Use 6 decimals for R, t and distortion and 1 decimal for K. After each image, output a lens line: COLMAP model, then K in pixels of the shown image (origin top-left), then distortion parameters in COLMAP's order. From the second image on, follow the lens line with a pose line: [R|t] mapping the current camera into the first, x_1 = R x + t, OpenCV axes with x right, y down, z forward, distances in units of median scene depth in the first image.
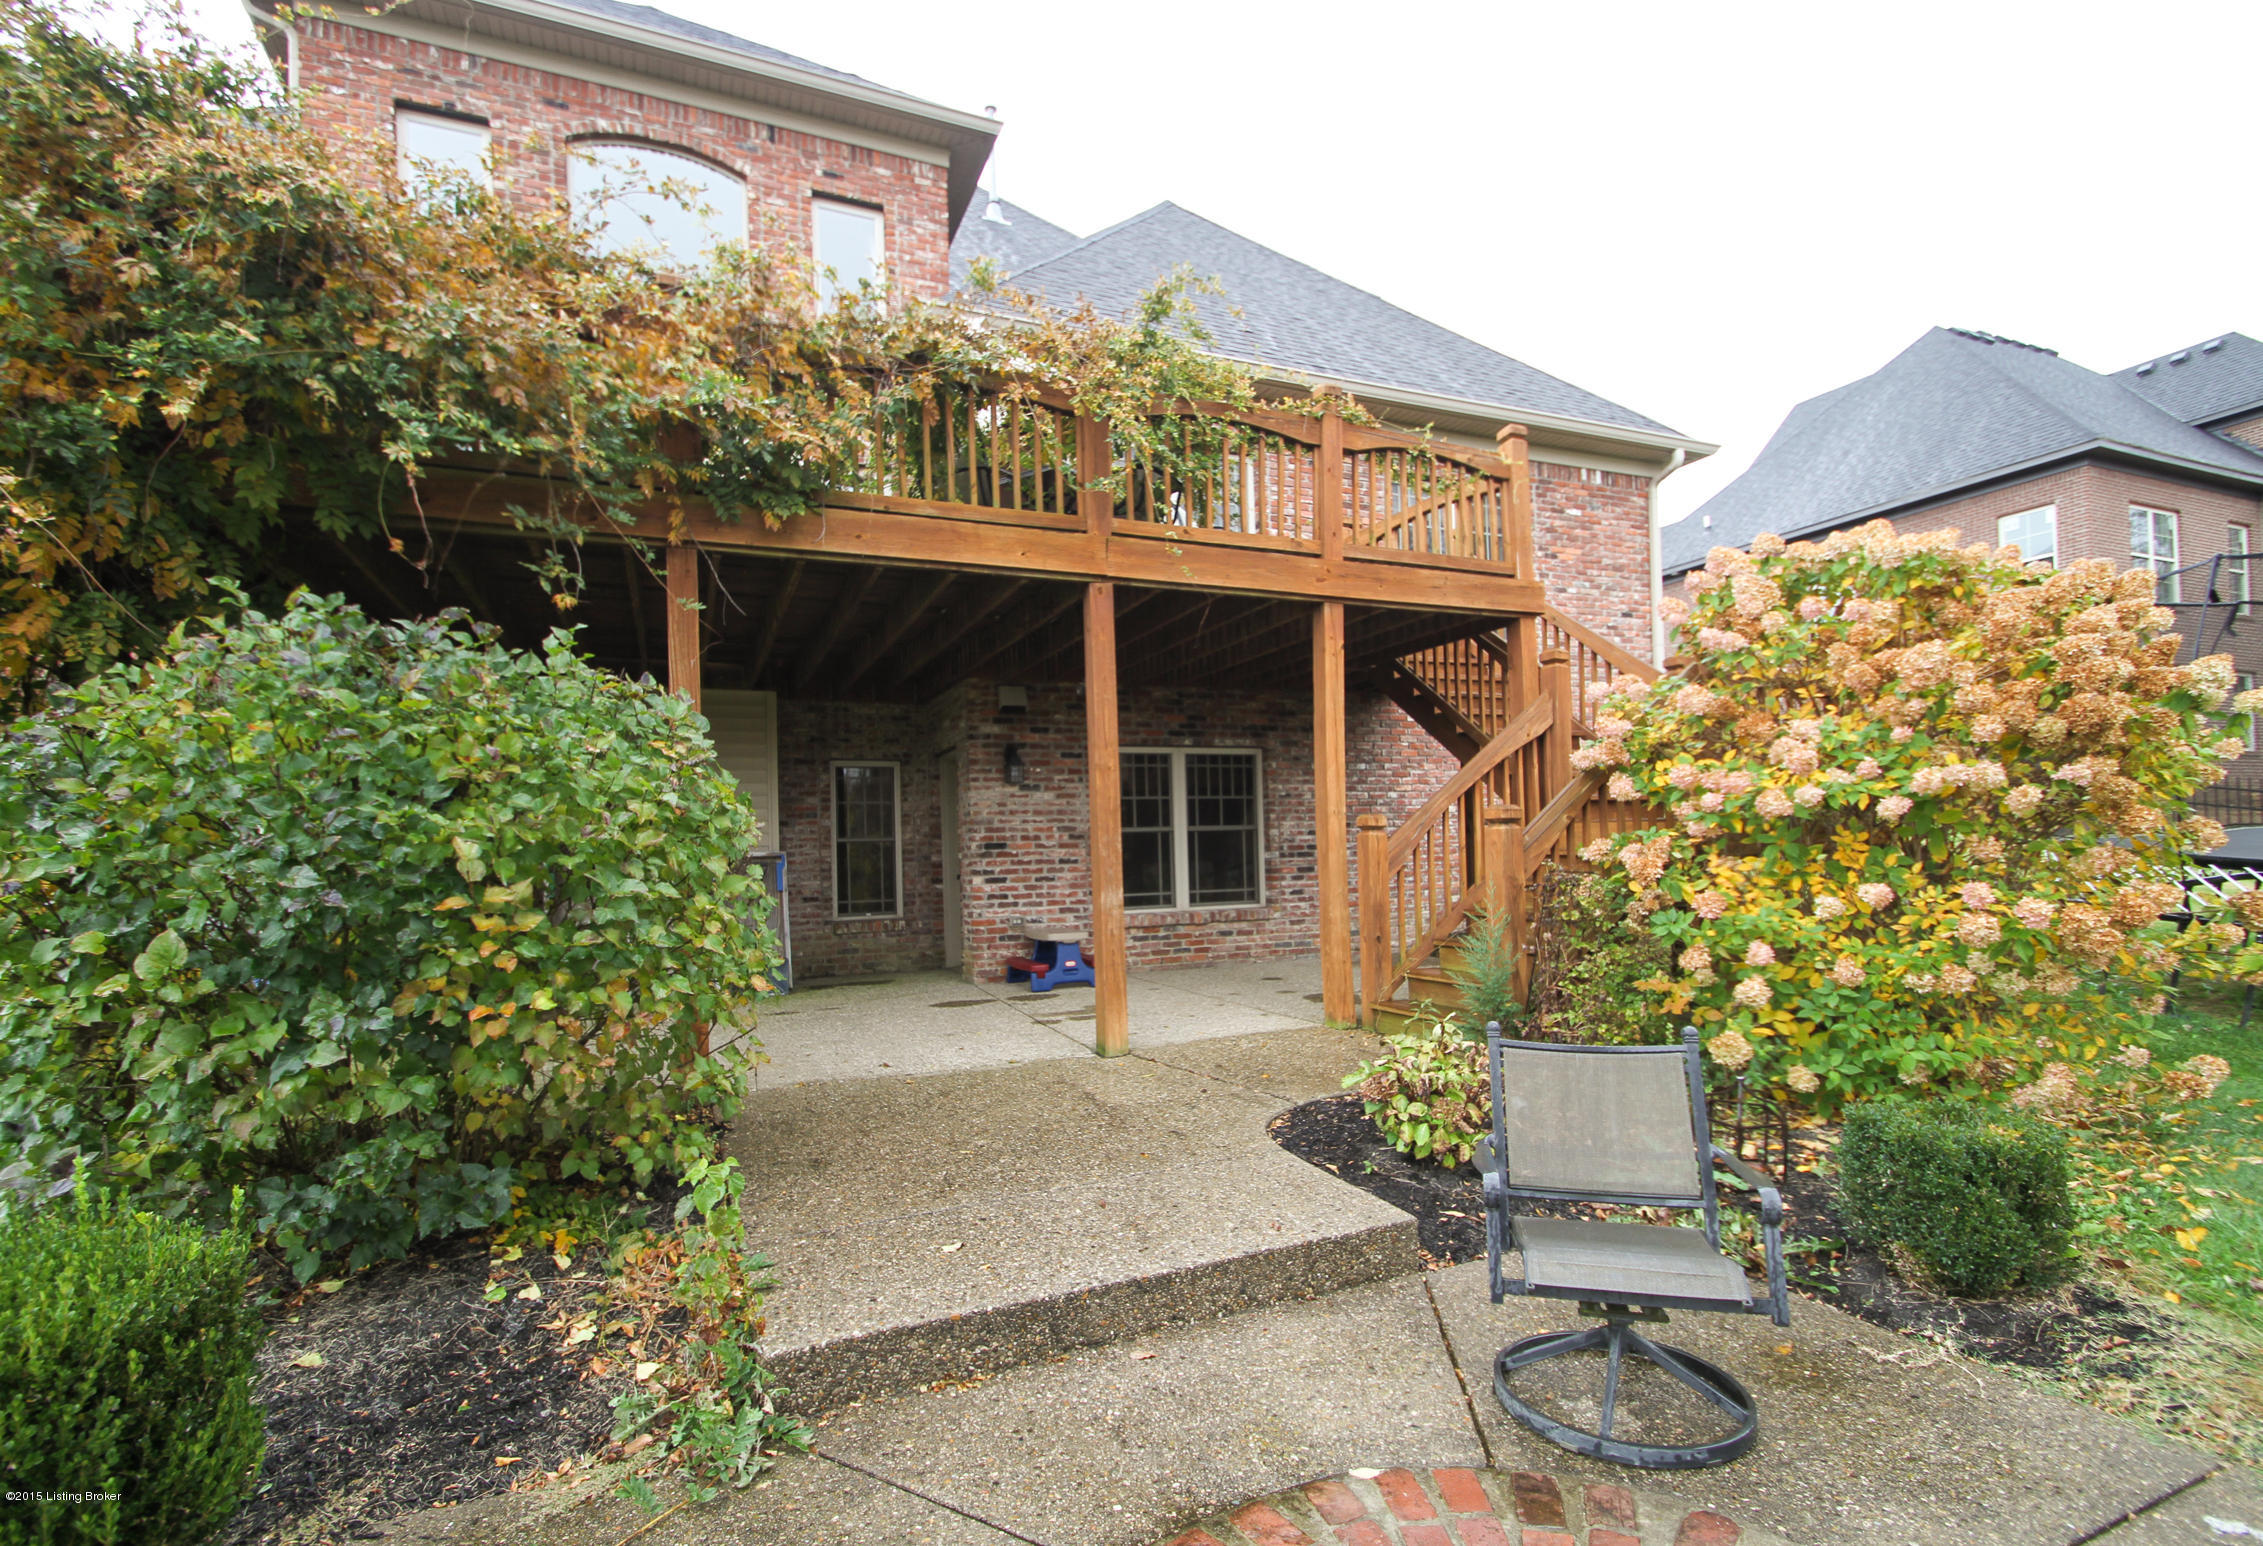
lens RADIAL K [[1099.8, 0, 1130.4], [0, 1099.8, 812.7], [0, 0, 1]] dist [0.000773, 0.000297]
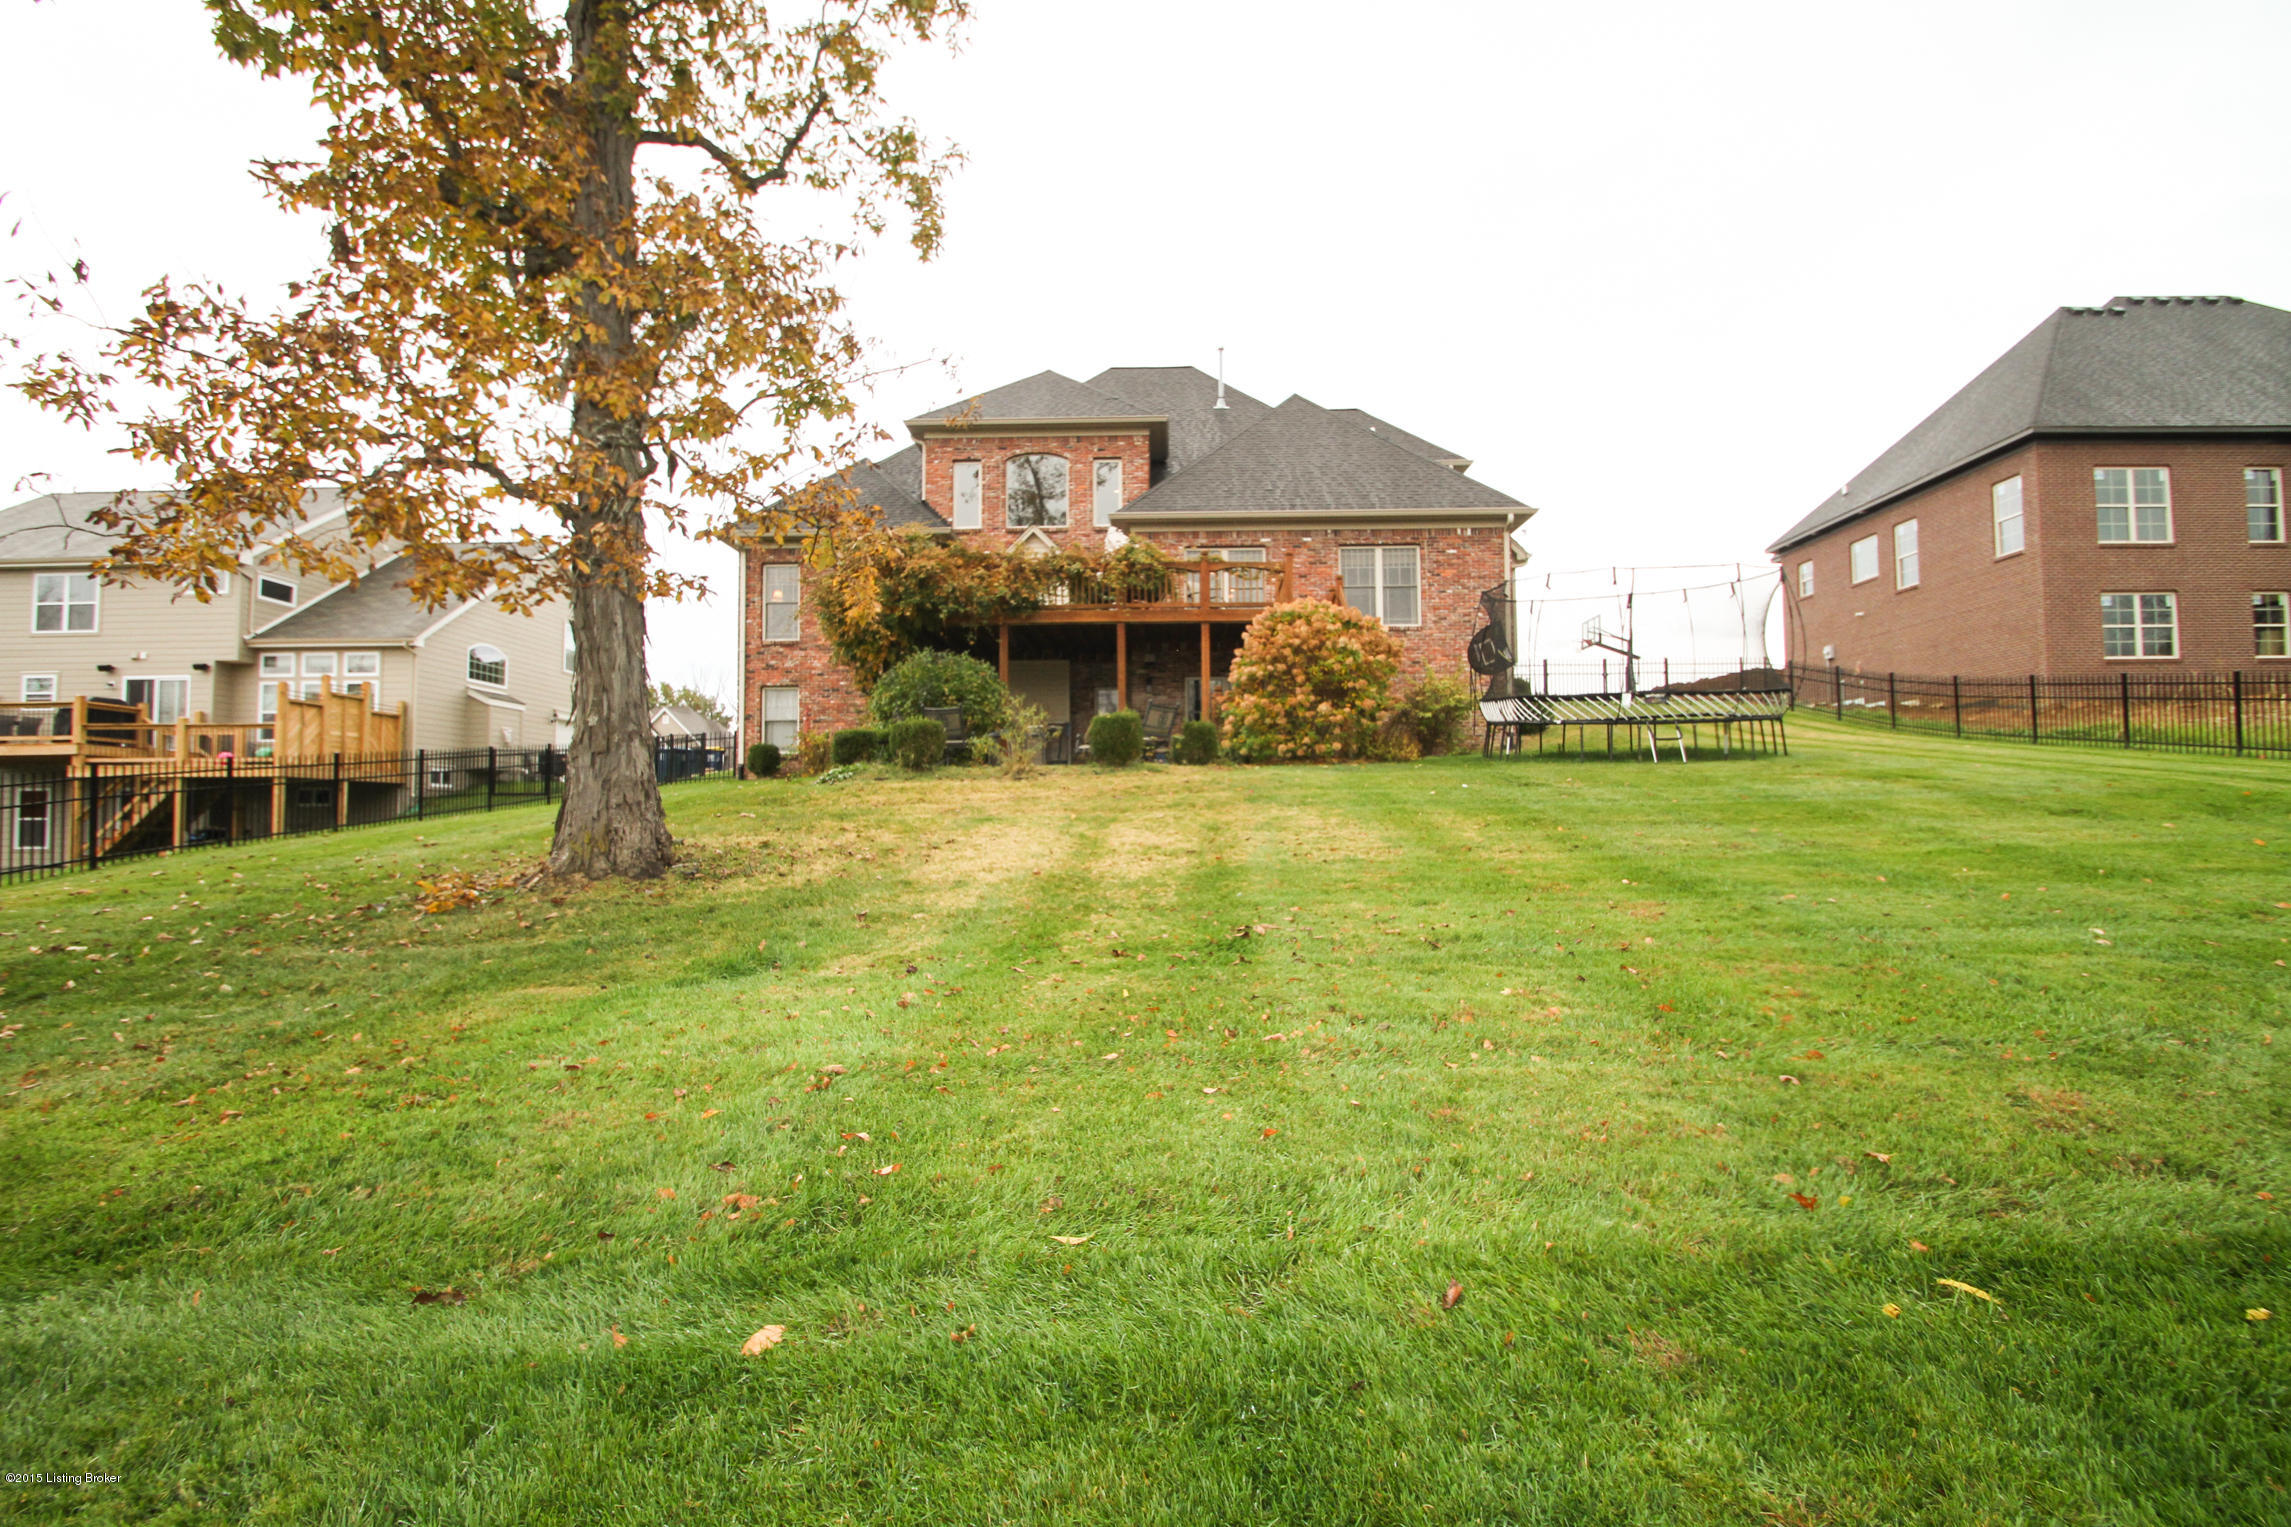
lens RADIAL K [[1103.3, 0, 1145.5], [0, 1103.3, 763.5], [0, 0, 1]] dist [-0.000318, -0.000192]
pose [[0.901285, 0.000630, -0.433226, 1.488121], [-0.004231, 0.999964, -0.007348, 0.235122], [0.433205, 0.008456, 0.901256, -1.974409]]
